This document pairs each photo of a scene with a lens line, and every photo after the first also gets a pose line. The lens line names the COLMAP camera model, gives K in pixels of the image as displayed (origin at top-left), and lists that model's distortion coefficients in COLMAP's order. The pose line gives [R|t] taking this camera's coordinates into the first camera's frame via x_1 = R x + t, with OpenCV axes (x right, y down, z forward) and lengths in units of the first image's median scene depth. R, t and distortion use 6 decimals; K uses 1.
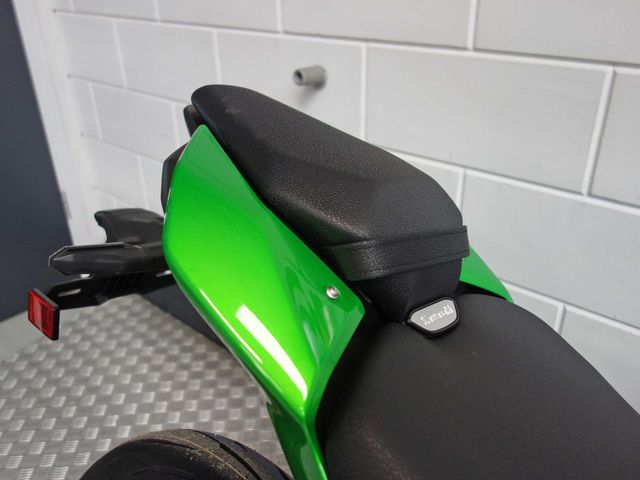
lens RADIAL K [[561.5, 0, 320.0], [0, 561.5, 240.0], [0, 0, 1]] dist [0.001888, -0.000798]
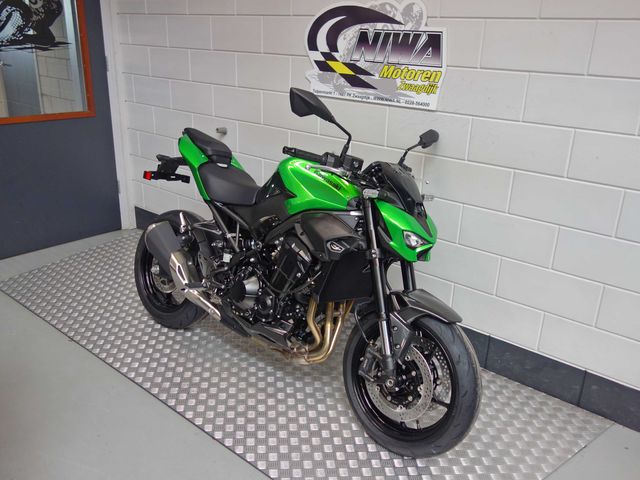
lens RADIAL K [[561.5, 0, 320.0], [0, 561.5, 240.0], [0, 0, 1]] dist [0.001888, -0.000798]
pose [[0.998658, 0.041104, 0.031502, 0.959022], [-0.036949, 0.991754, -0.122712, 1.425353], [-0.036287, 0.121384, 0.991942, -4.303995]]
